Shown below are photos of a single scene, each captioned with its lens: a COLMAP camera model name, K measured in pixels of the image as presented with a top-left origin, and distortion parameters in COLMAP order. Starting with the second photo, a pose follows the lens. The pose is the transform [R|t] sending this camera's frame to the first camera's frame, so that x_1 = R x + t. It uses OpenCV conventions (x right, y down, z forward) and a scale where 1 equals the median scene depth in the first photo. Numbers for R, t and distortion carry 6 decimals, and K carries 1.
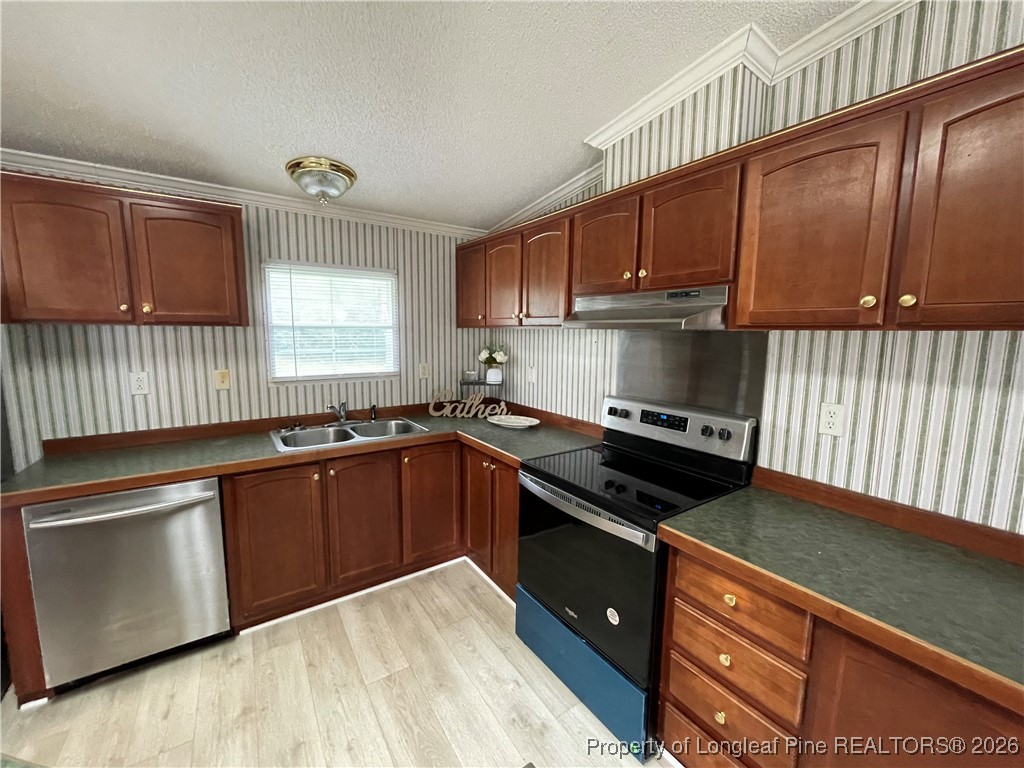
lens RADIAL K [[411.5, 0, 512.0], [0, 411.5, 384.0], [0, 0, 1]] dist [-0.003695, -0.000428]
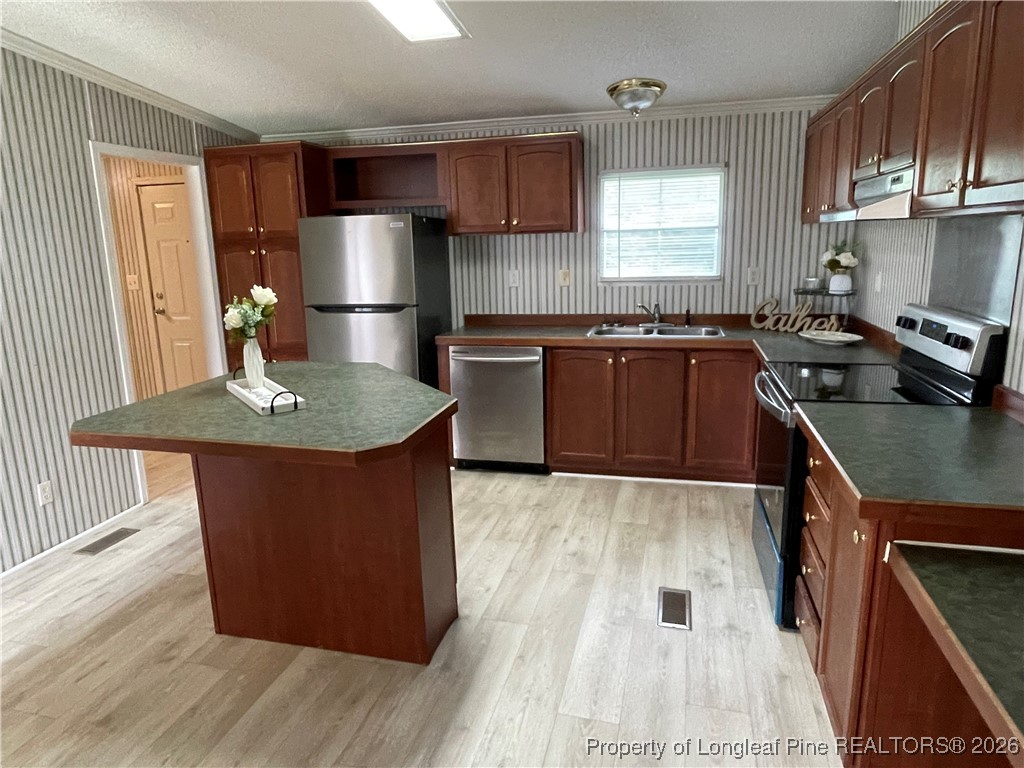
lens RADIAL K [[661.5, 0, 502.6], [0, 661.5, 382.0], [0, 0, 1]] dist [-0.006989, 0.000022]
pose [[0.656703, 0.129431, -0.742959, 0.703565], [-0.058943, 0.990958, 0.120534, 0.073649], [0.751842, -0.035363, 0.658394, -0.453982]]
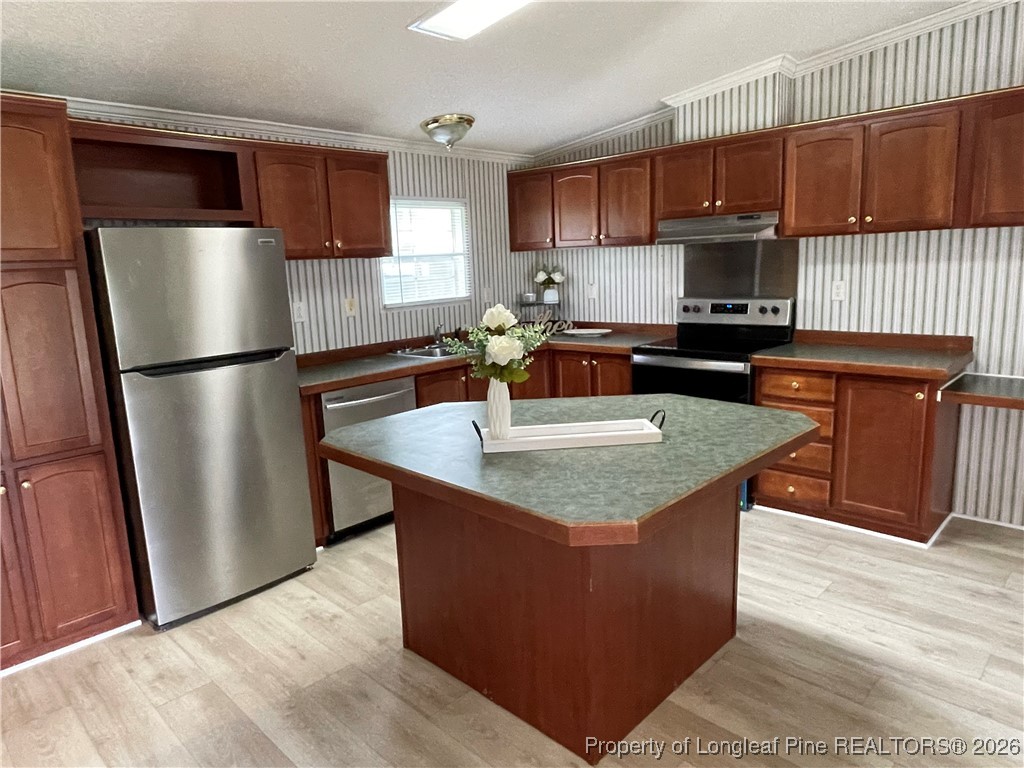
lens RADIAL K [[661.5, 0, 502.6], [0, 661.5, 382.0], [0, 0, 1]] dist [-0.006989, 0.000022]
pose [[0.977079, -0.089478, 0.193160, -0.721196], [0.079497, 0.995097, 0.058835, 0.125506], [-0.197477, -0.042131, 0.979402, -0.896264]]
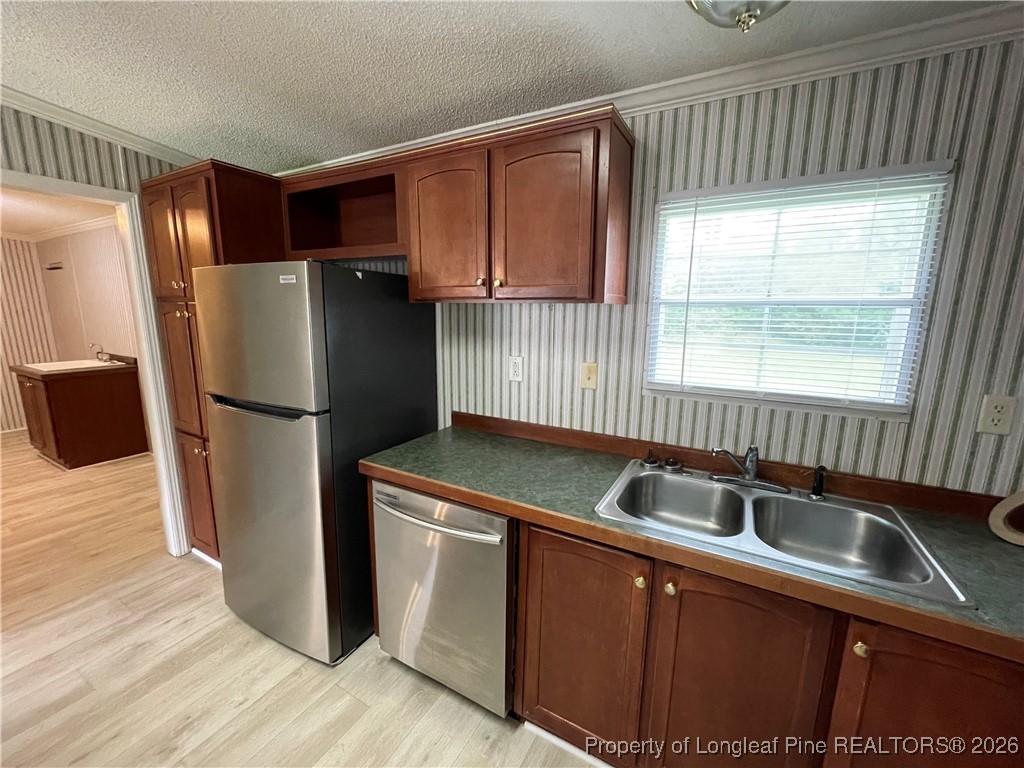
lens RADIAL K [[411.5, 0, 512.0], [0, 411.5, 384.0], [0, 0, 1]] dist [-0.003695, -0.000428]
pose [[0.448497, 0.153344, -0.880532, -0.115259], [-0.117652, 0.986729, 0.111912, -0.068071], [0.886007, 0.053404, 0.460586, 0.573757]]
